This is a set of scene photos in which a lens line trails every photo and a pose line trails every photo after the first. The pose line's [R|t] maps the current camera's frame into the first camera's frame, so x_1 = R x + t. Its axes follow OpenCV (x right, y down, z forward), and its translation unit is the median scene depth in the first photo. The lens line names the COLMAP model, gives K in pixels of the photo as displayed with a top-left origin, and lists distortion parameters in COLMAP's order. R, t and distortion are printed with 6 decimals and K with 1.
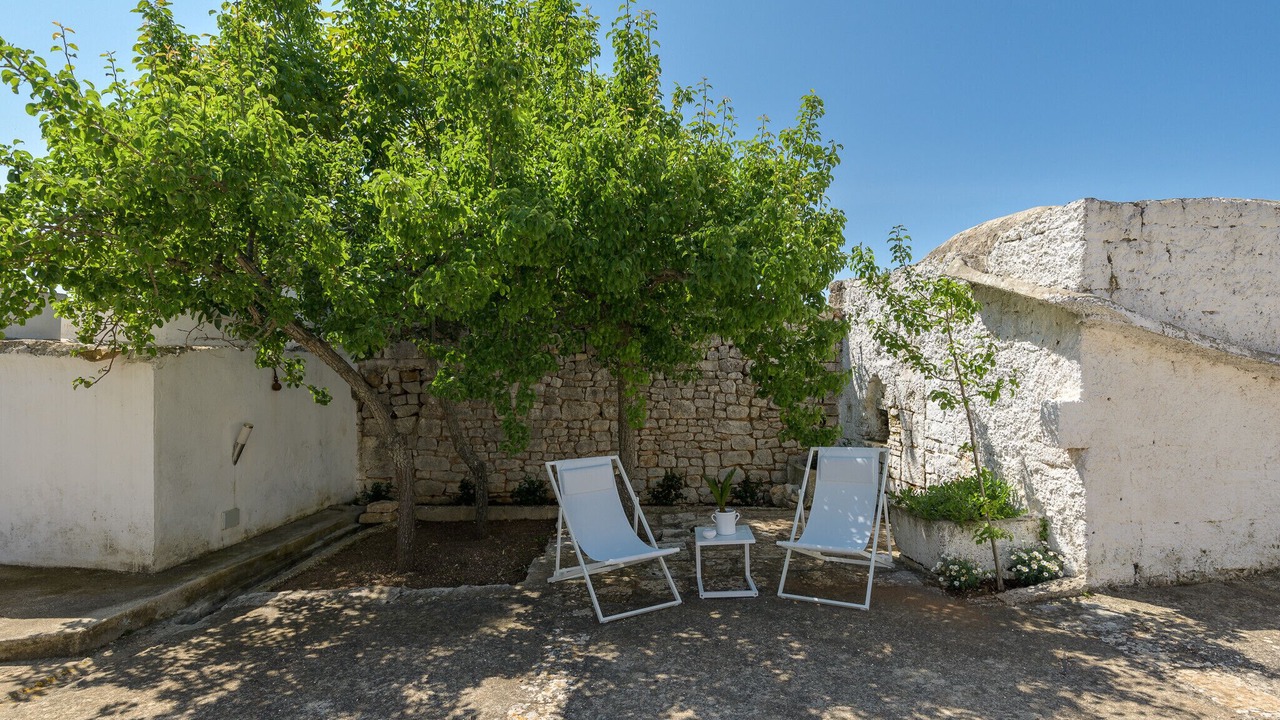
lens RADIAL K [[642.4, 0, 642.6], [0, 642.4, 369.1], [0, 0, 1]] dist [0.002001, -0.000342]
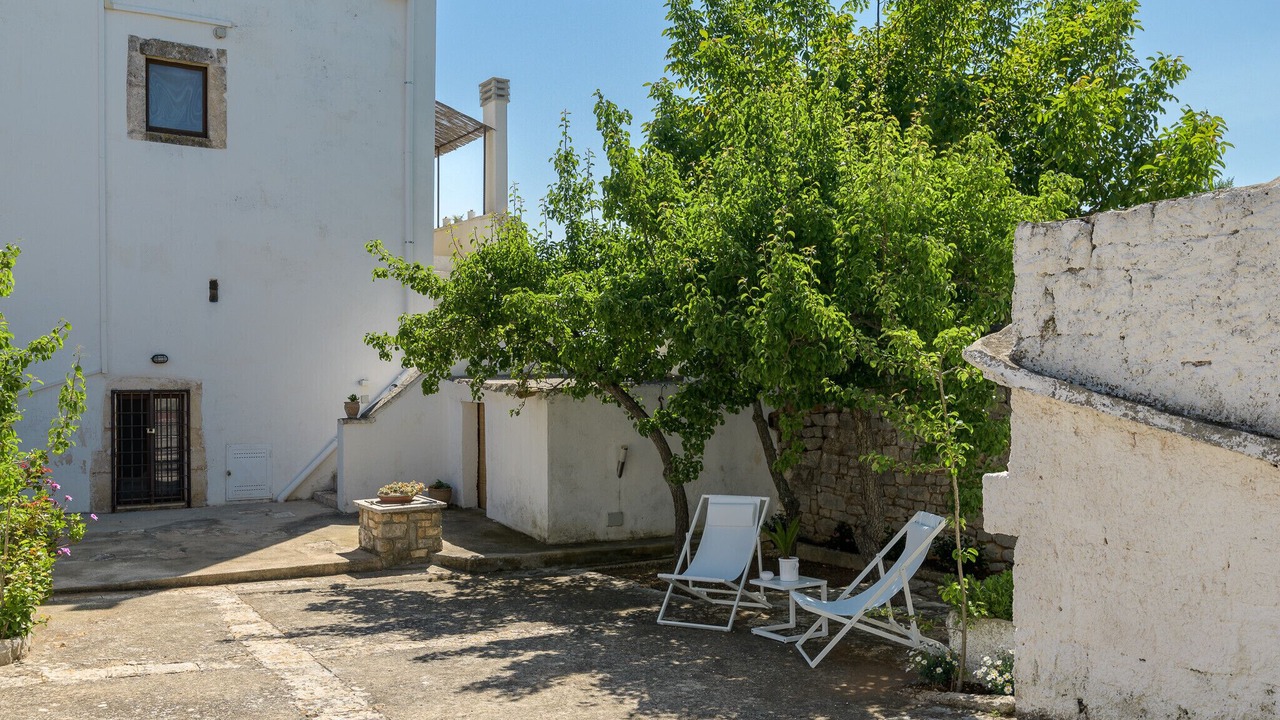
lens RADIAL K [[1042.2, 0, 636.4], [0, 1042.2, 363.6], [0, 0, 1]] dist [-0.007510, 0.004606]
pose [[0.530108, -0.007882, -0.847893, 1.493226], [0.003284, 0.999968, -0.007243, -0.081328], [0.847924, 0.001055, 0.530117, -0.084775]]
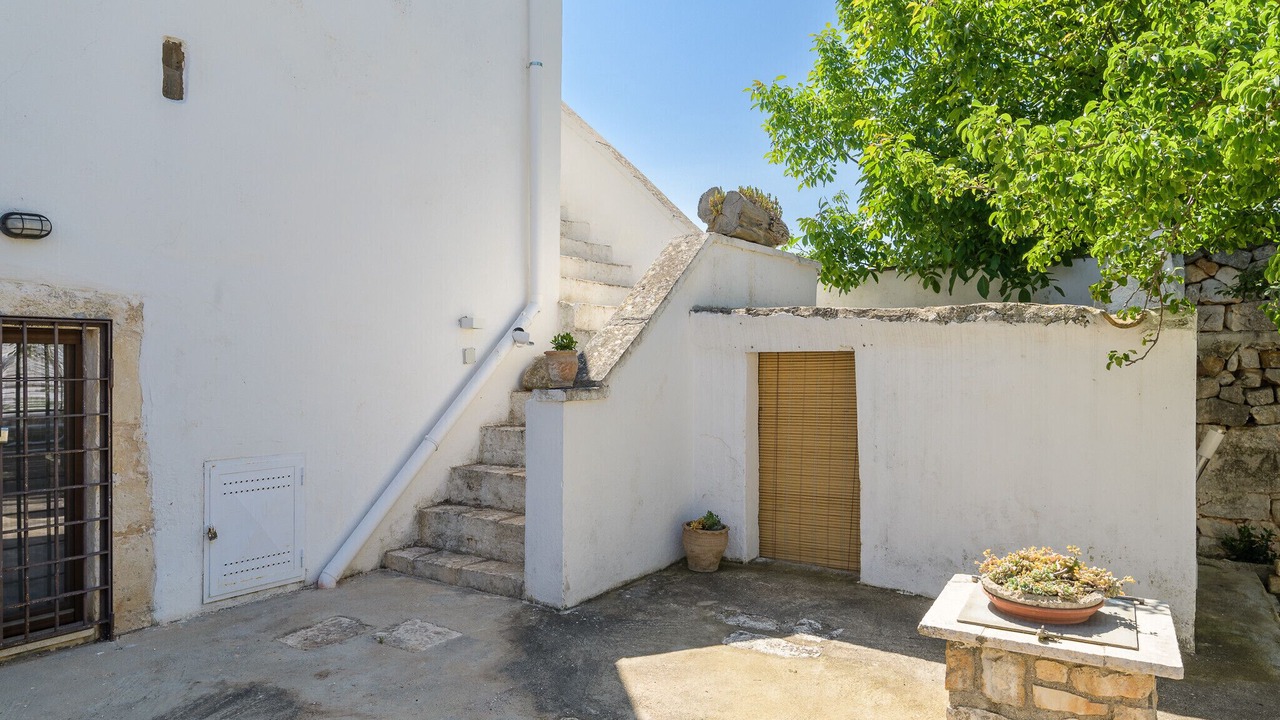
lens RADIAL K [[814.7, 0, 645.2], [0, 814.7, 353.7], [0, 0, 1]] dist [-0.000316, -0.004530]
pose [[0.831689, -0.015564, -0.555024, -0.807190], [0.008778, 0.999851, -0.014884, 0.023483], [0.555173, 0.007507, 0.831701, 0.010131]]
